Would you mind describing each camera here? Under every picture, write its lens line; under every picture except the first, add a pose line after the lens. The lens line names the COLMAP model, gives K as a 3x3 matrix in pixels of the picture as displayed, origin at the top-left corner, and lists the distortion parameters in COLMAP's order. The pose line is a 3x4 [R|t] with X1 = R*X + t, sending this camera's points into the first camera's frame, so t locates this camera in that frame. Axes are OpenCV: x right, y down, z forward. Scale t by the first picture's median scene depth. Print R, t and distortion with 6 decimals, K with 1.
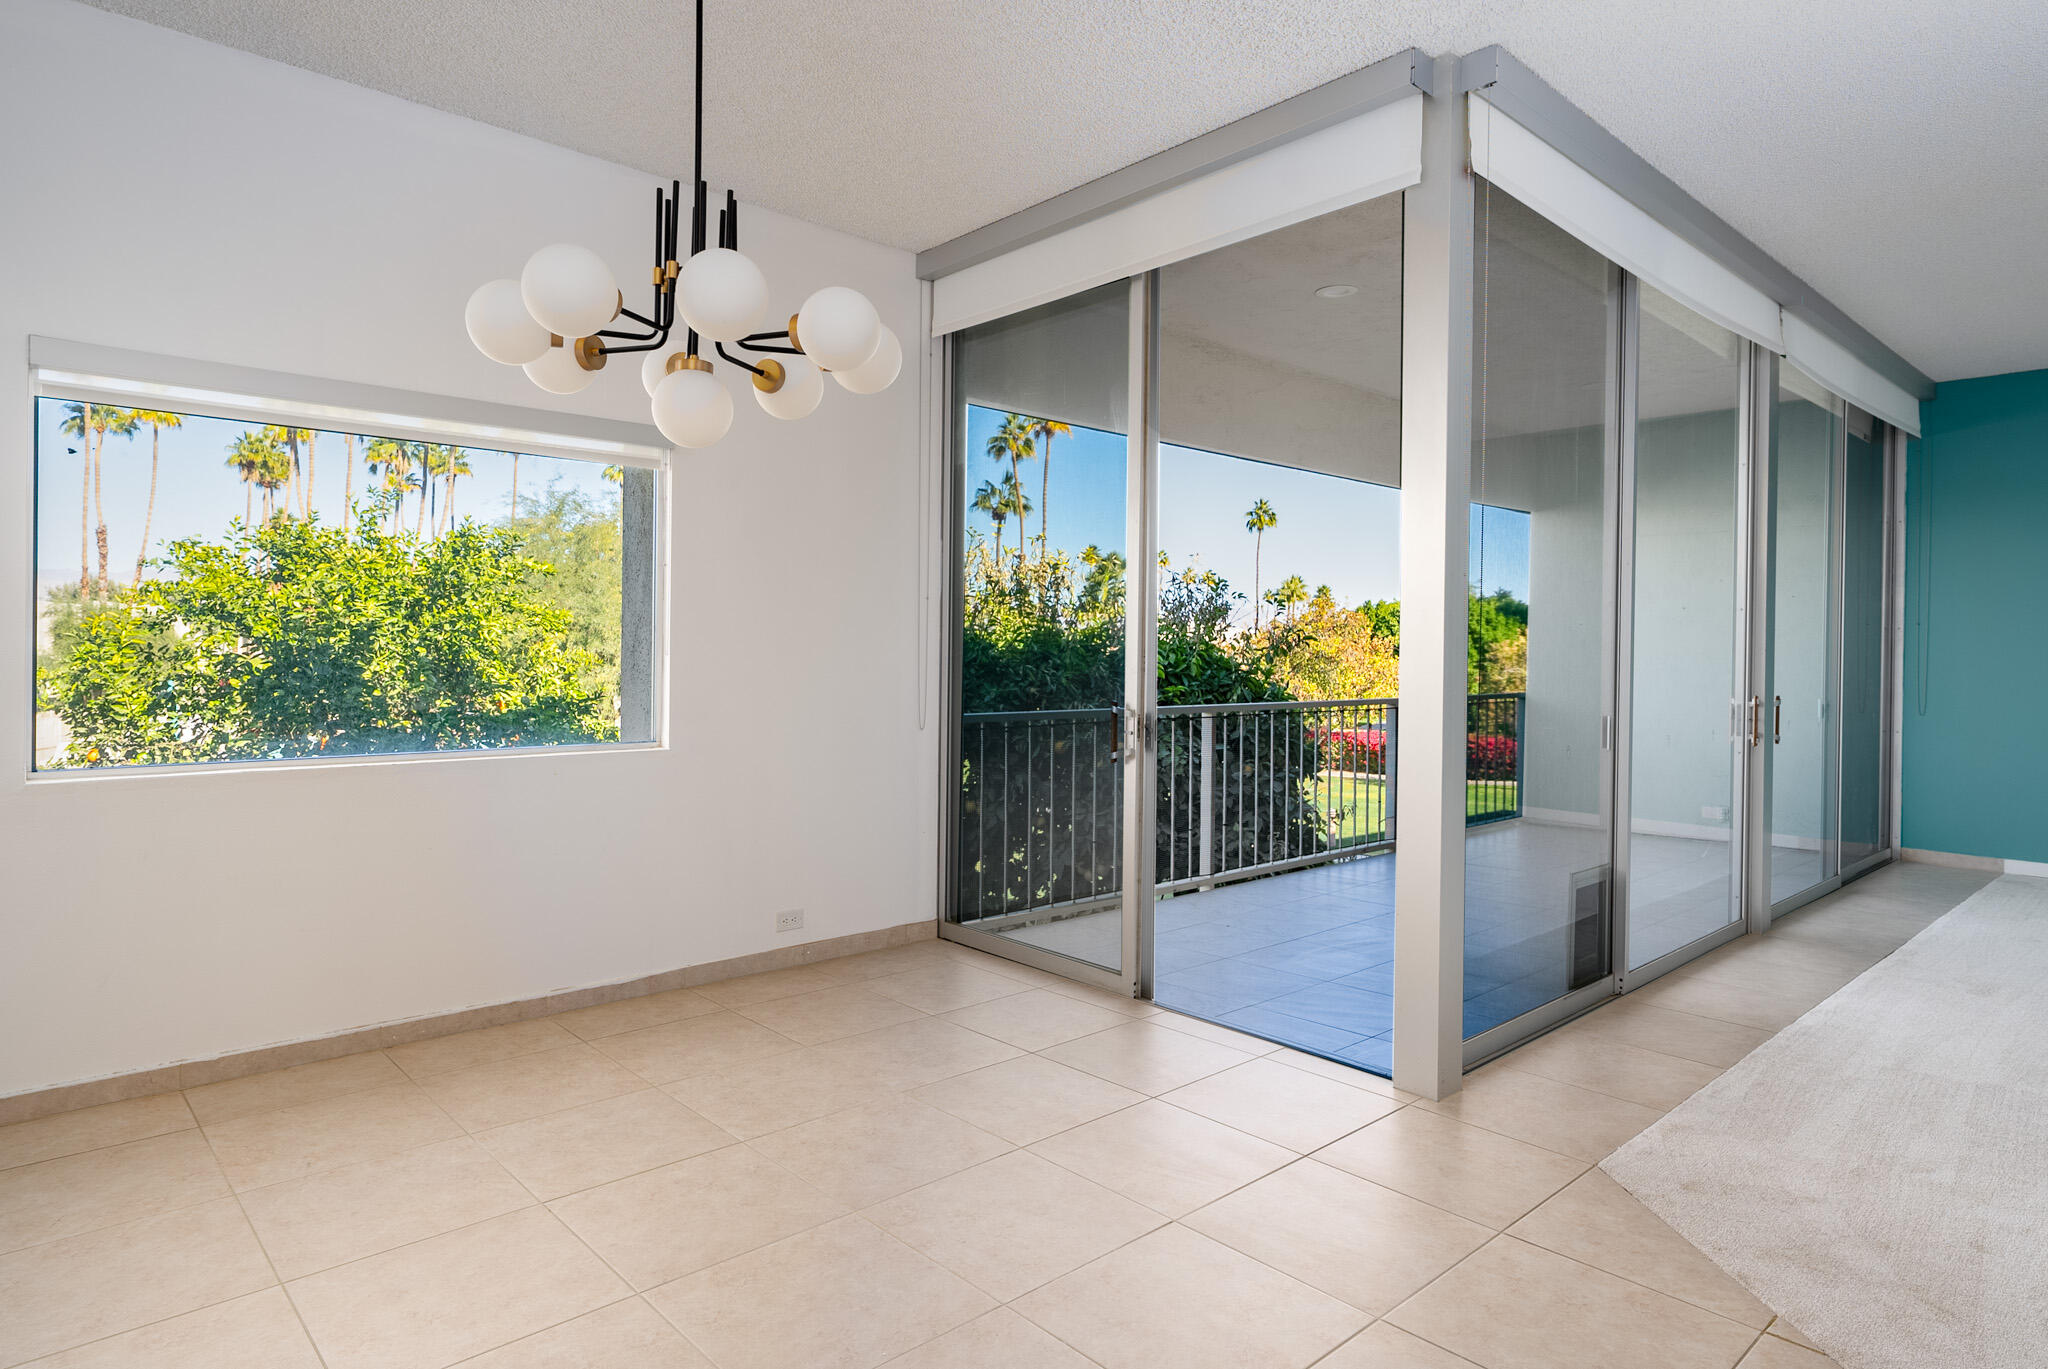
lens RADIAL K [[1170.8, 0, 1035.6], [0, 1170.8, 652.6], [0, 0, 1]] dist [0.001512, -0.001538]
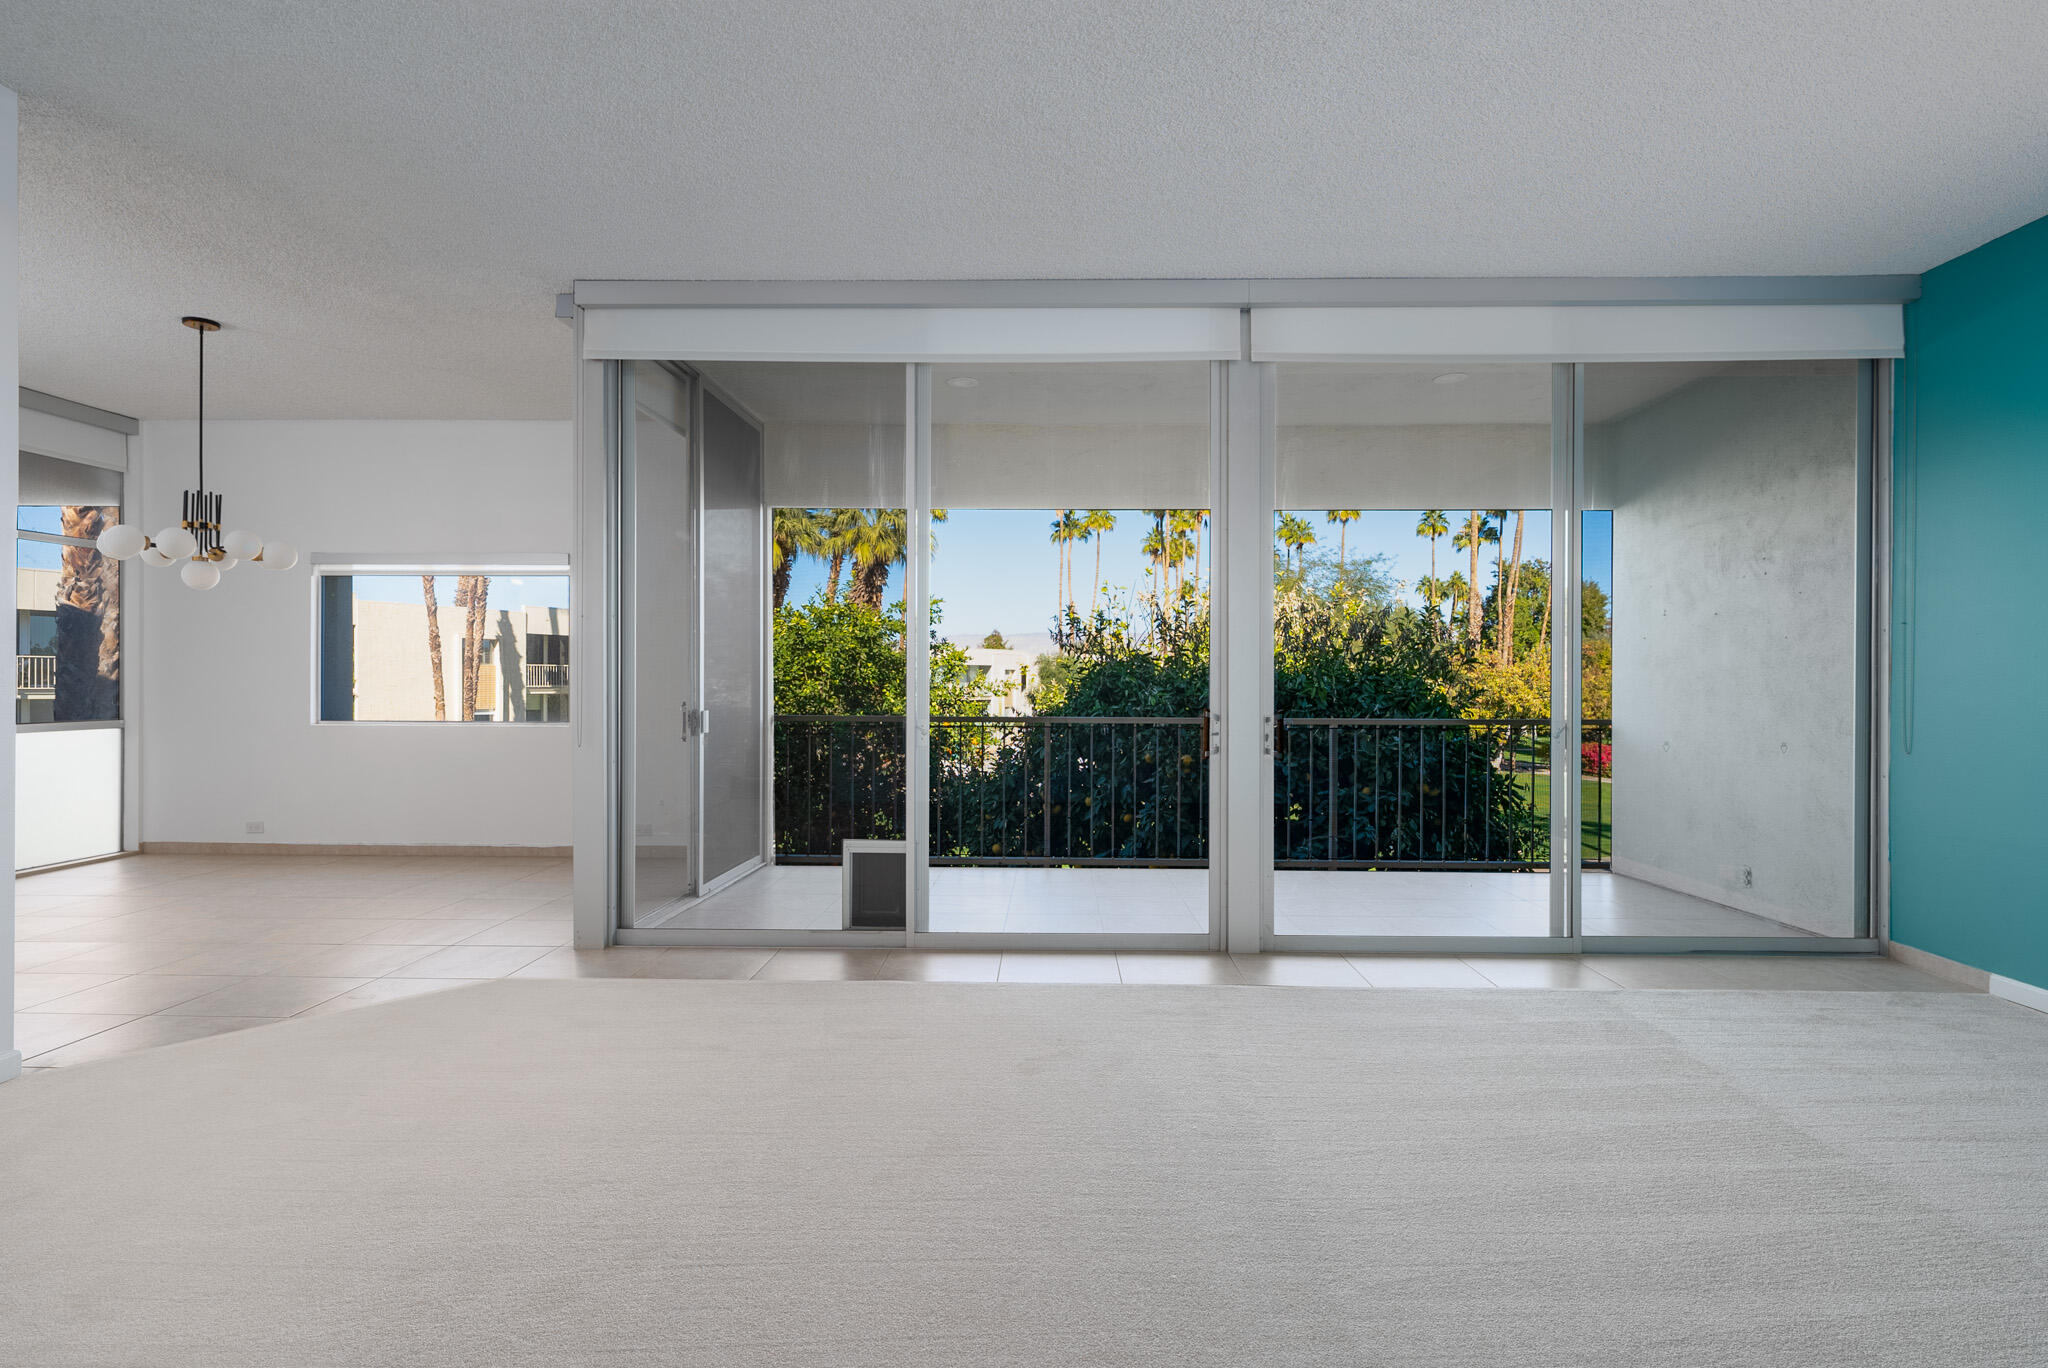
lens RADIAL K [[1037.4, 0, 1068.9], [0, 1037.4, 690.1], [0, 0, 1]] dist [0.002154, -0.000788]
pose [[0.729926, 0.001439, -0.683525, 1.167398], [0.000770, 0.999995, 0.002928, 0.018658], [0.683526, -0.002664, 0.729922, 0.289289]]
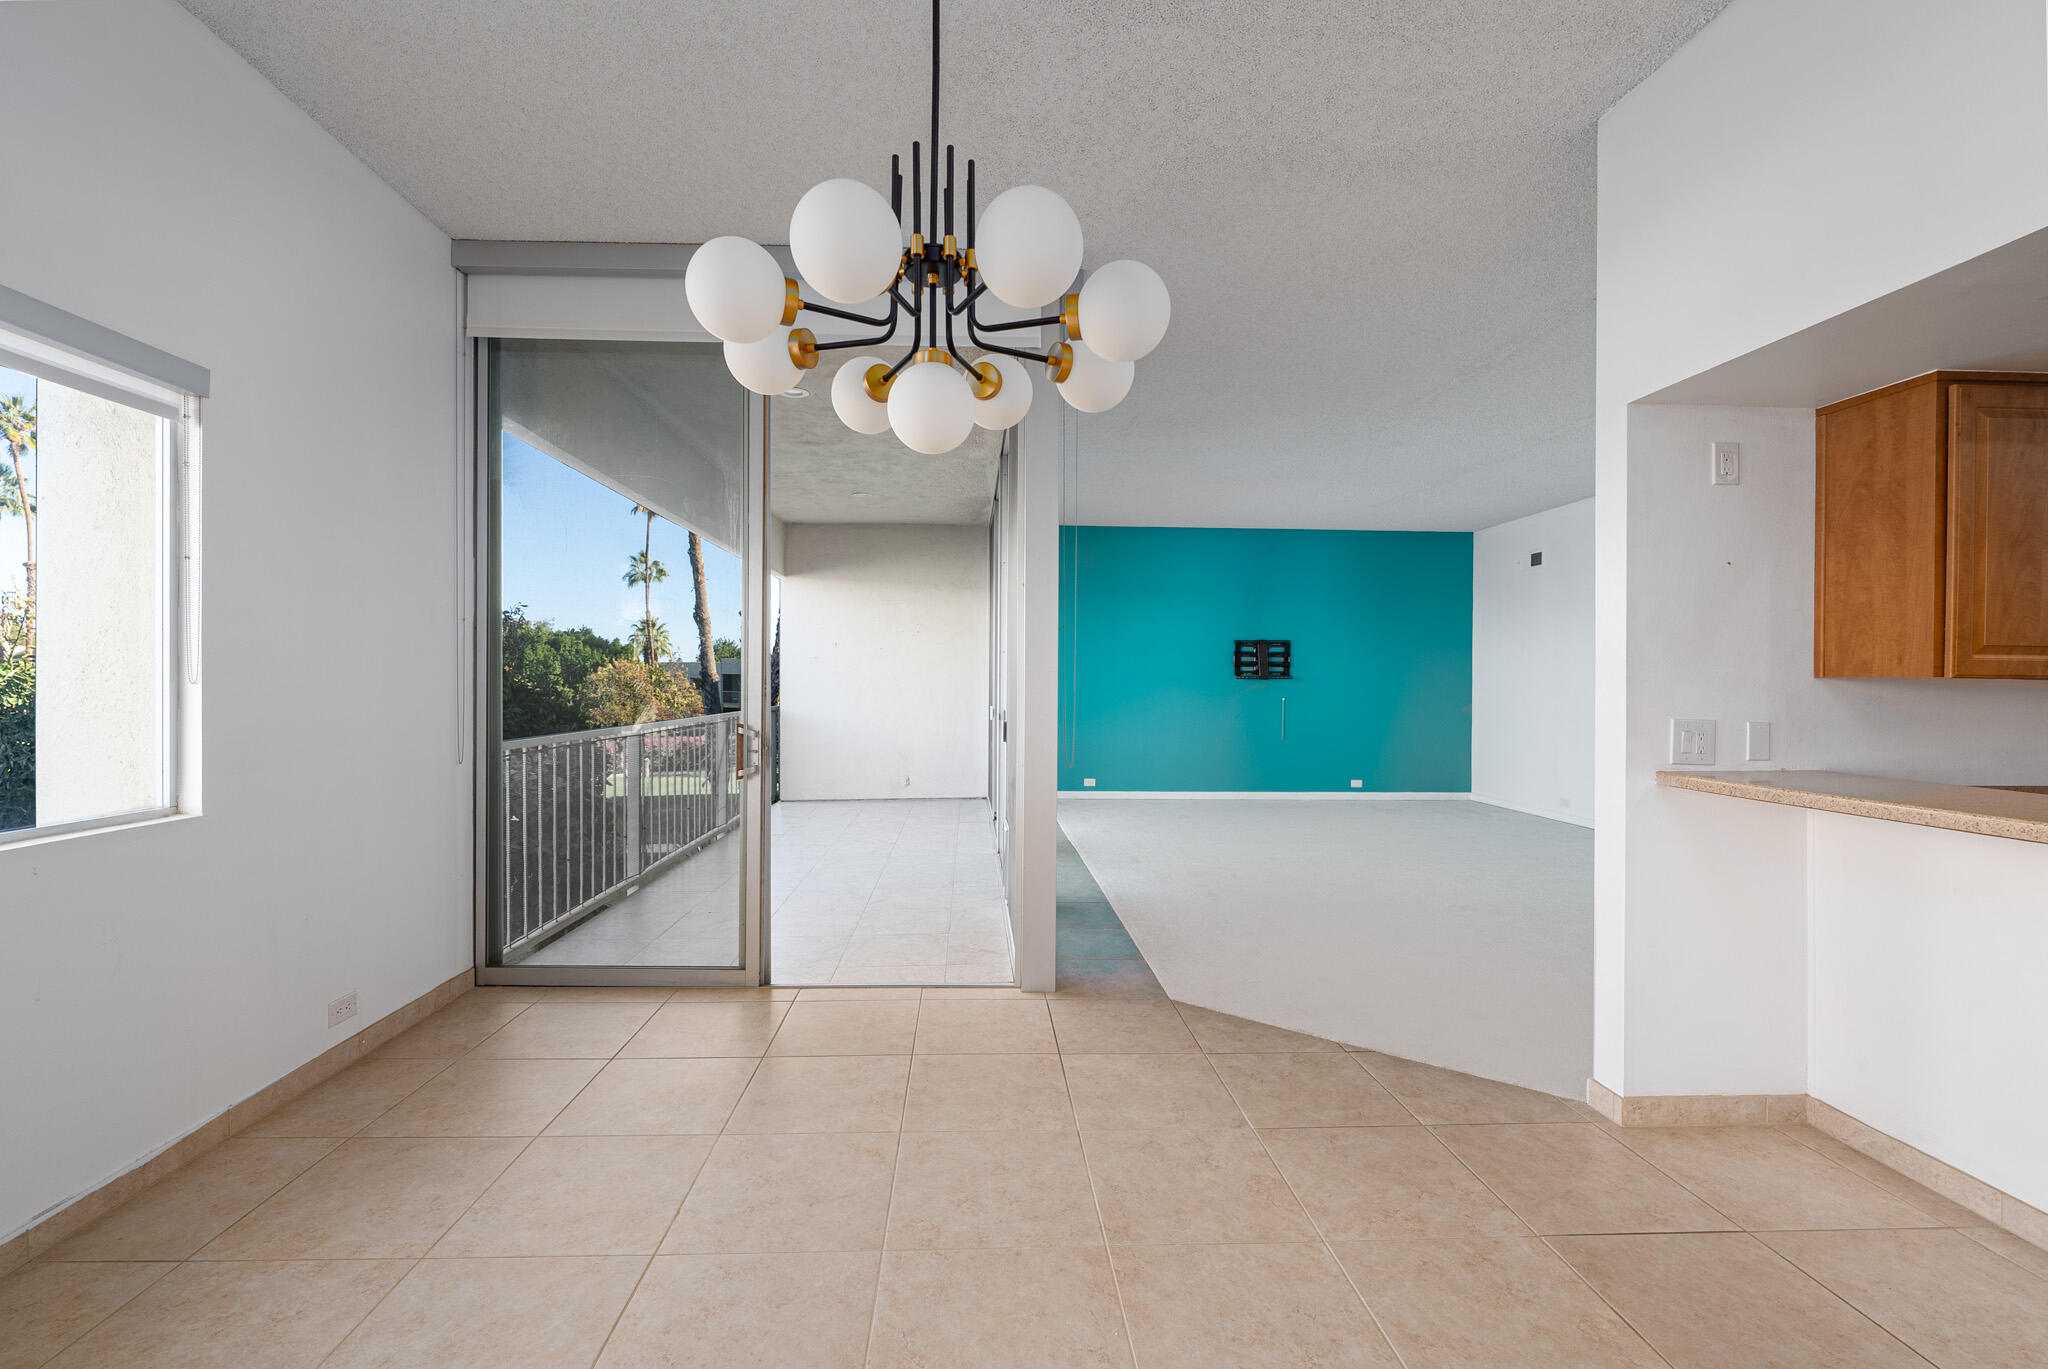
lens RADIAL K [[867.2, 0, 1011.9], [0, 867.2, 682.2], [0, 0, 1]] dist [-0.003016, 0.000493]
pose [[0.644318, -0.002311, 0.764754, -0.330681], [-0.003244, 0.999978, 0.005754, -0.003168], [-0.764751, -0.006189, 0.644297, 0.230936]]
